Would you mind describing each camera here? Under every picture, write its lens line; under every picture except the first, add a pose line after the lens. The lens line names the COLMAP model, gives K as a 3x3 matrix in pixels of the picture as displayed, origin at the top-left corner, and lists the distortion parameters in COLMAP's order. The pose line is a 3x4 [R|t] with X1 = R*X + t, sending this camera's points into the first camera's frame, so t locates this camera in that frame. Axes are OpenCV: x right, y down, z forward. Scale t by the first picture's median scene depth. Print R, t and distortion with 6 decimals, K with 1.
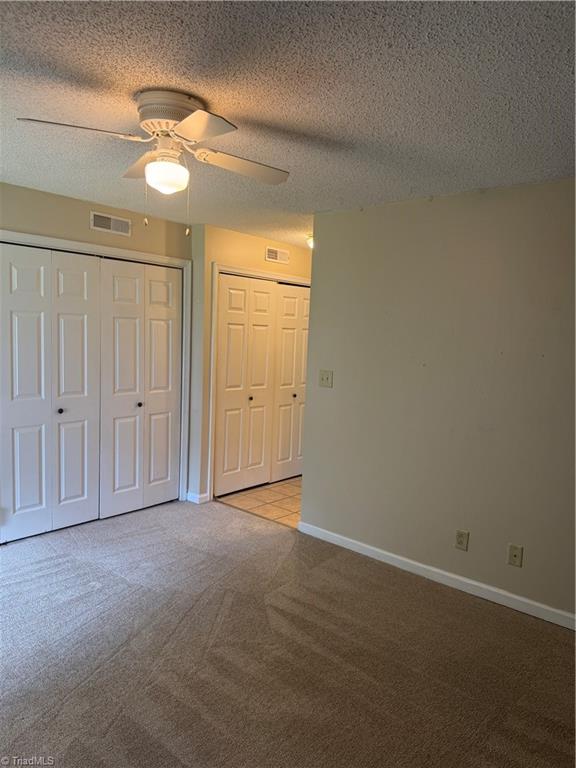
lens RADIAL K [[538.8, 0, 280.9], [0, 538.8, 385.6], [0, 0, 1]] dist [0.047723, -0.063655]
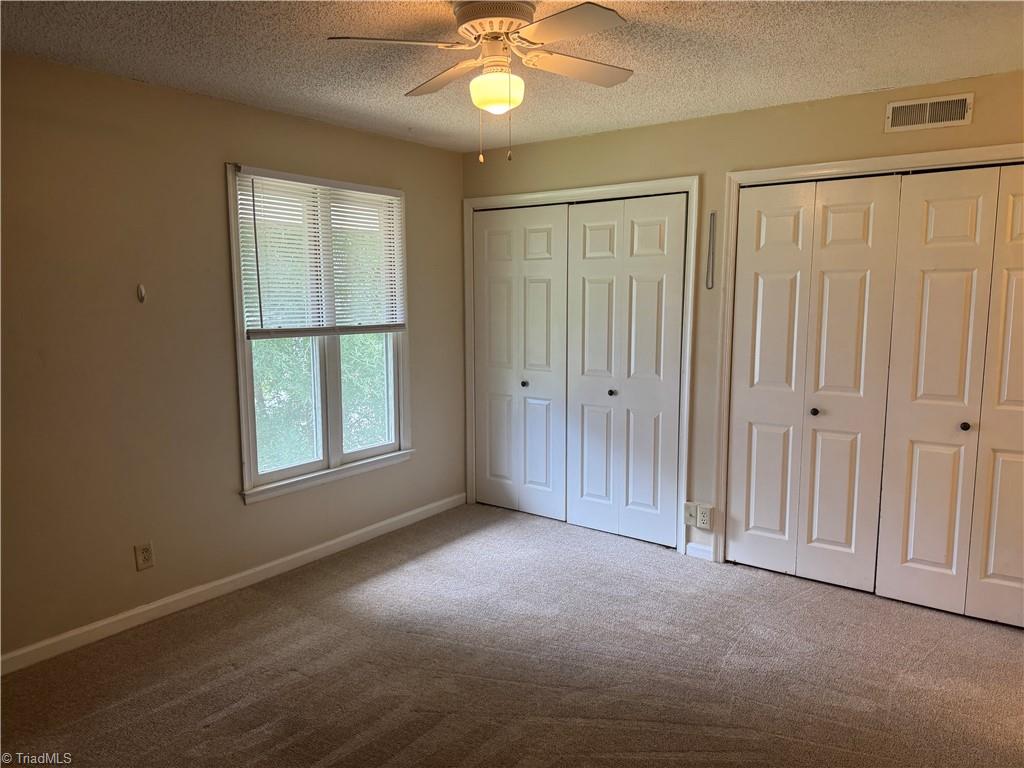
lens RADIAL K [[717.6, 0, 516.3], [0, 717.6, 385.7], [0, 0, 1]] dist [0.109674, -0.181005]
pose [[0.085895, 0.090482, -0.992187, 0.483450], [-0.092007, 0.992332, 0.082530, -0.028191], [0.992047, 0.084199, 0.093562, 0.529436]]
